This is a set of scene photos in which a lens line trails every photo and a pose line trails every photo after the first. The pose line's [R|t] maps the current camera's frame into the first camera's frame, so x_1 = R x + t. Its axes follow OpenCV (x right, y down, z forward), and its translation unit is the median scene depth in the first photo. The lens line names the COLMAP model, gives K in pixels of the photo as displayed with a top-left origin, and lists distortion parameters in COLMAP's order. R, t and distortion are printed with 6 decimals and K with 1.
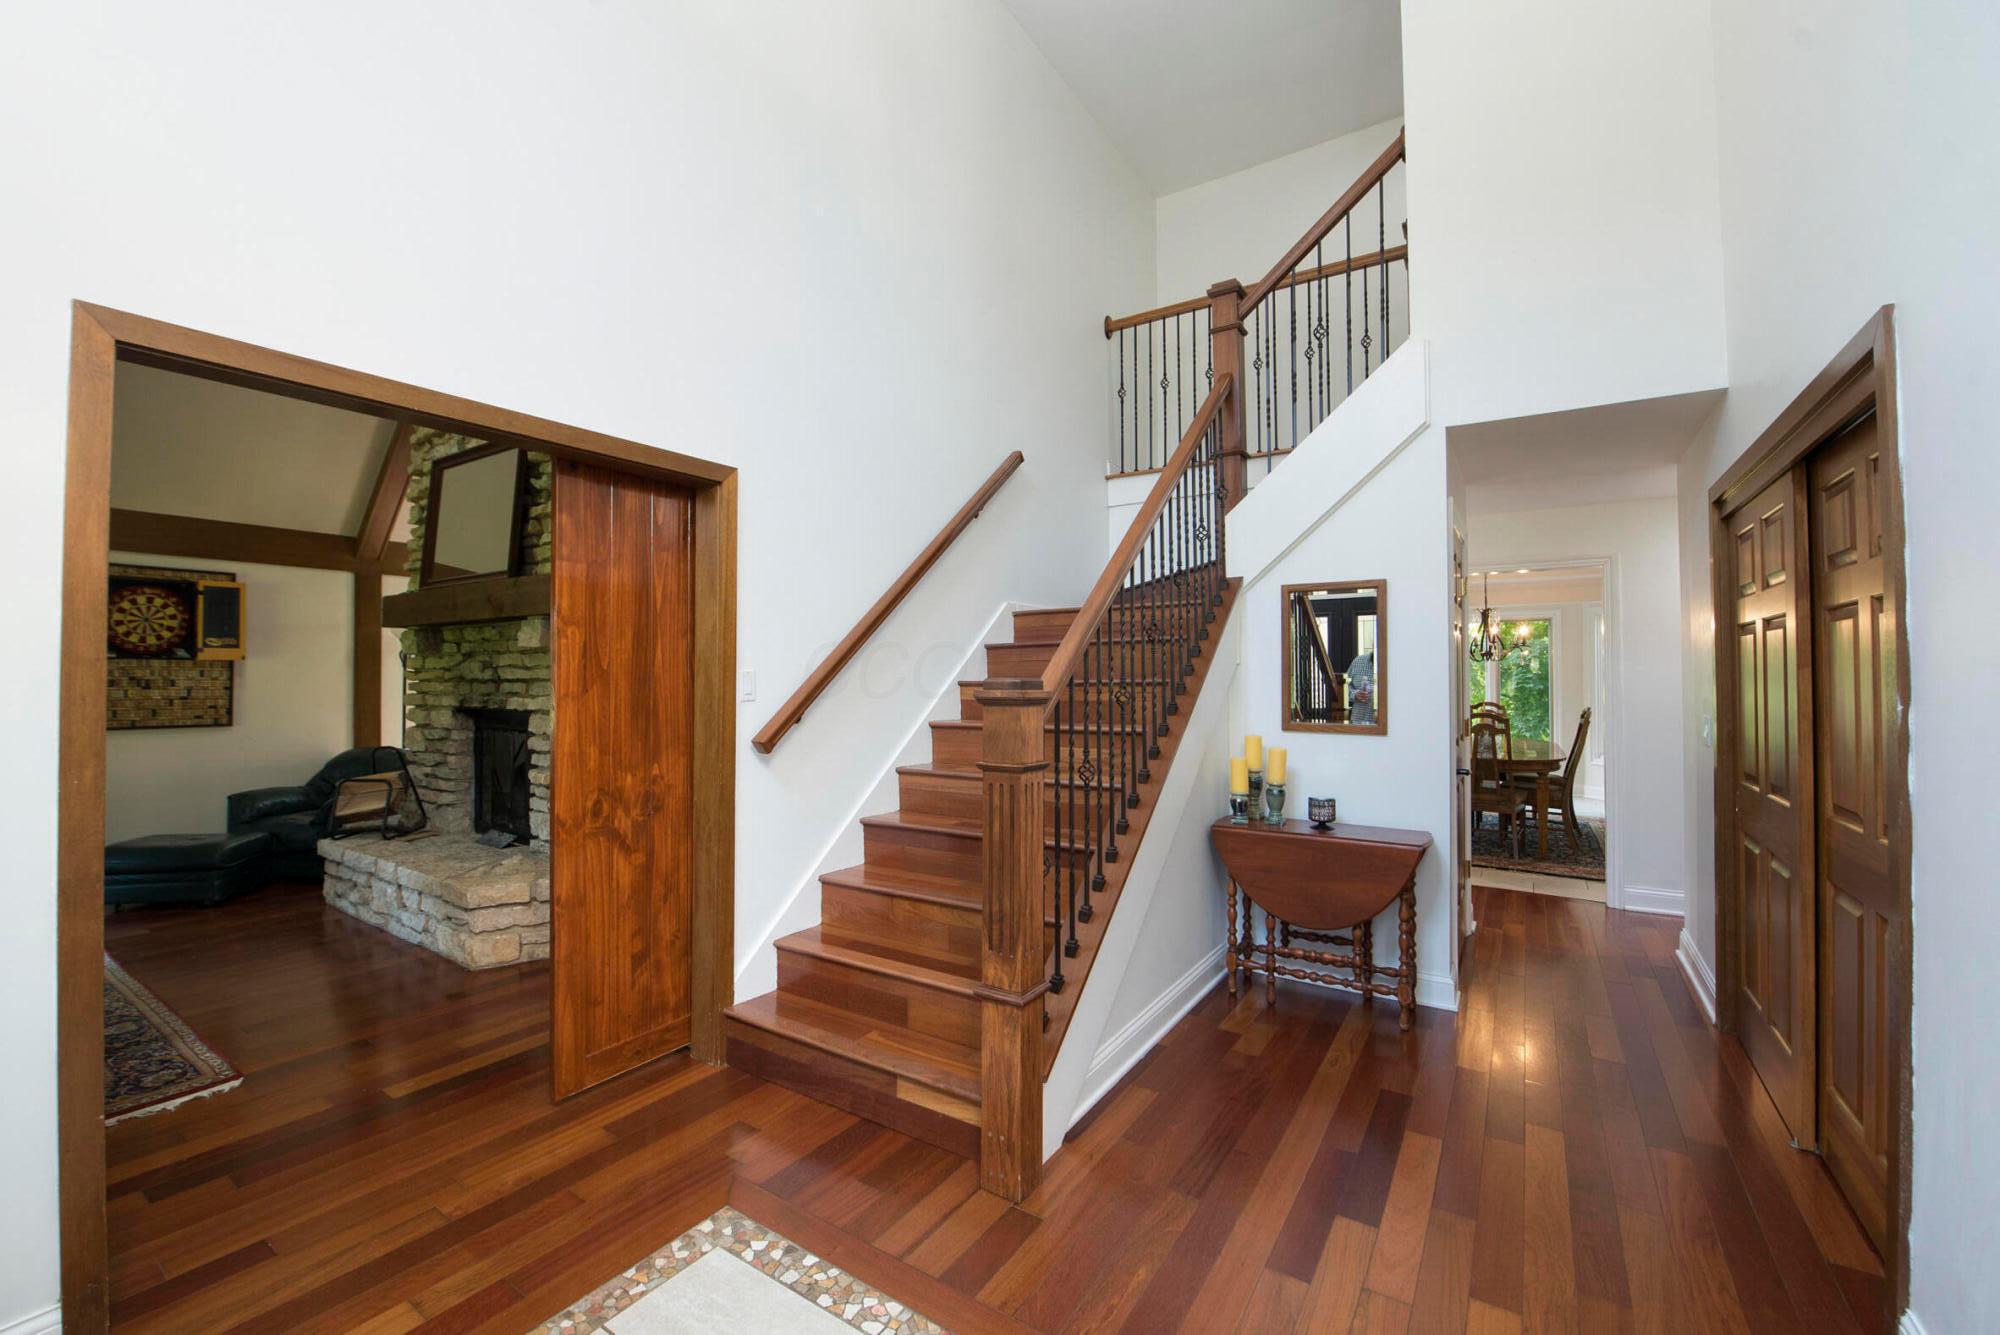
lens RADIAL K [[804.3, 0, 1002.0], [0, 804.3, 666.2], [0, 0, 1]] dist [-0.016577, -0.001009]
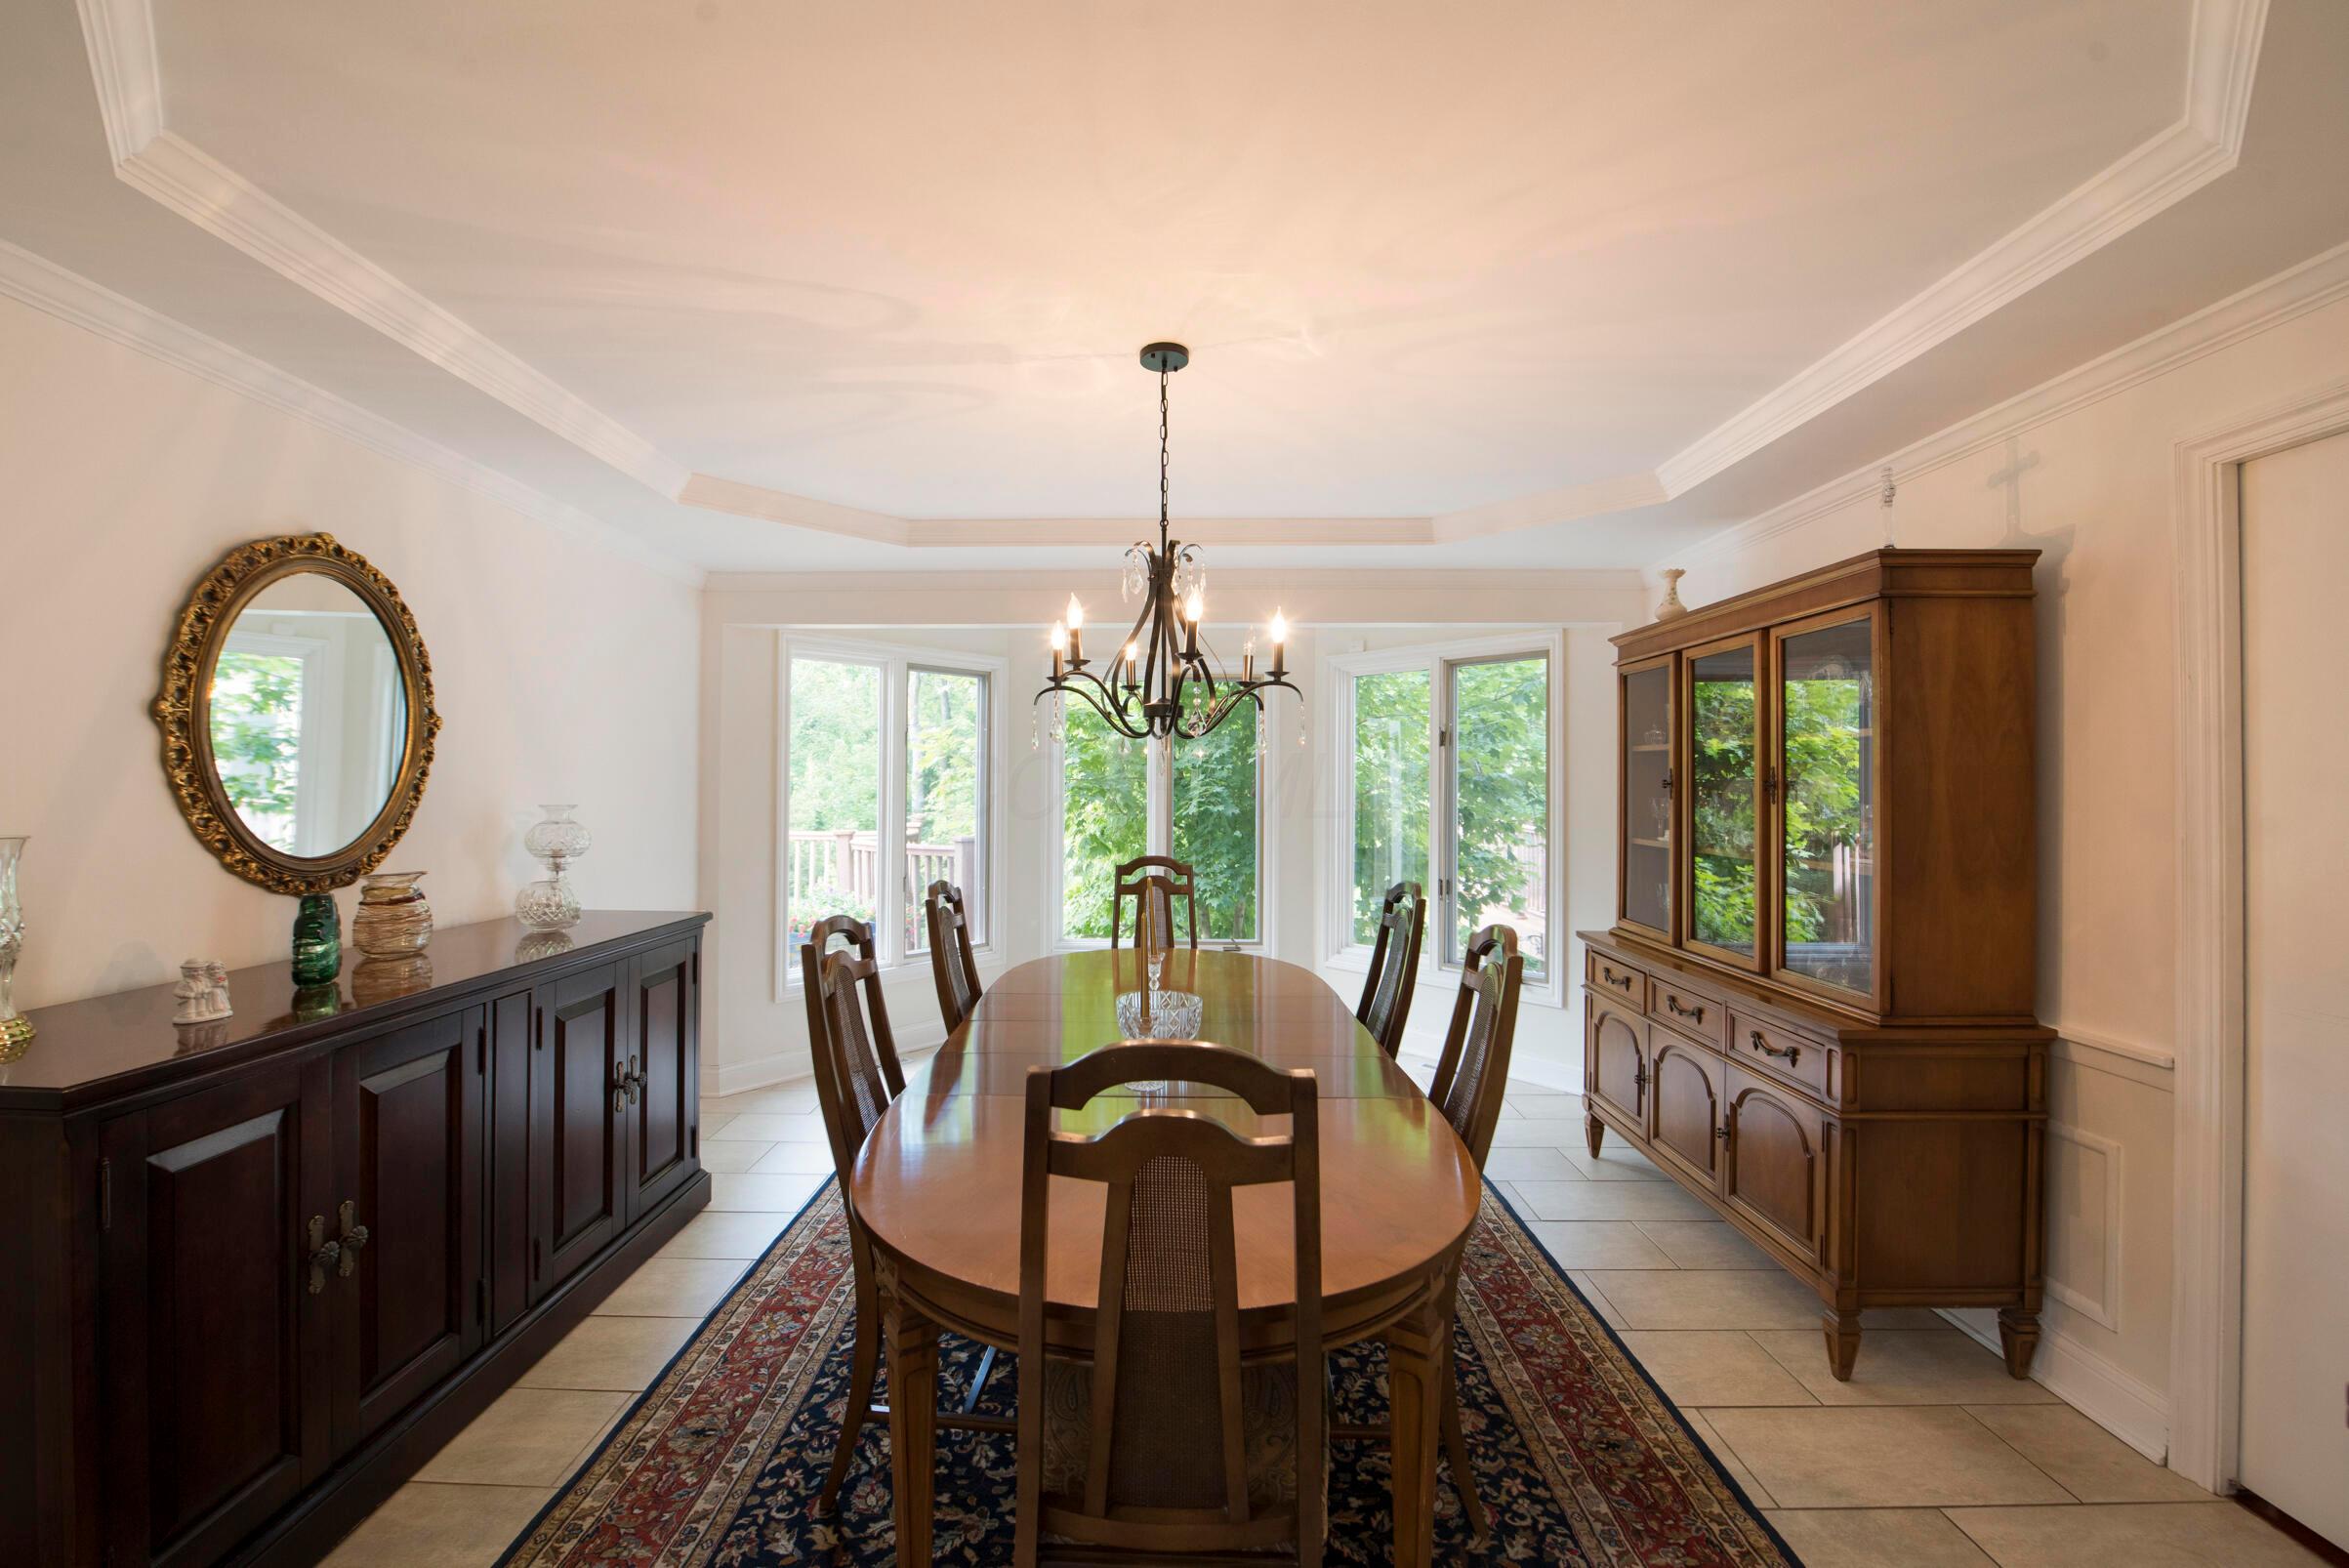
lens RADIAL K [[944.6, 0, 1167.2], [0, 944.6, 778.3], [0, 0, 1]] dist [-0.016577, -0.001009]
pose [[0.837684, 0.006576, 0.546115, 0.509887], [-0.009293, 0.999954, 0.002215, 0.009800], [-0.546076, -0.006931, 0.837707, 0.858828]]
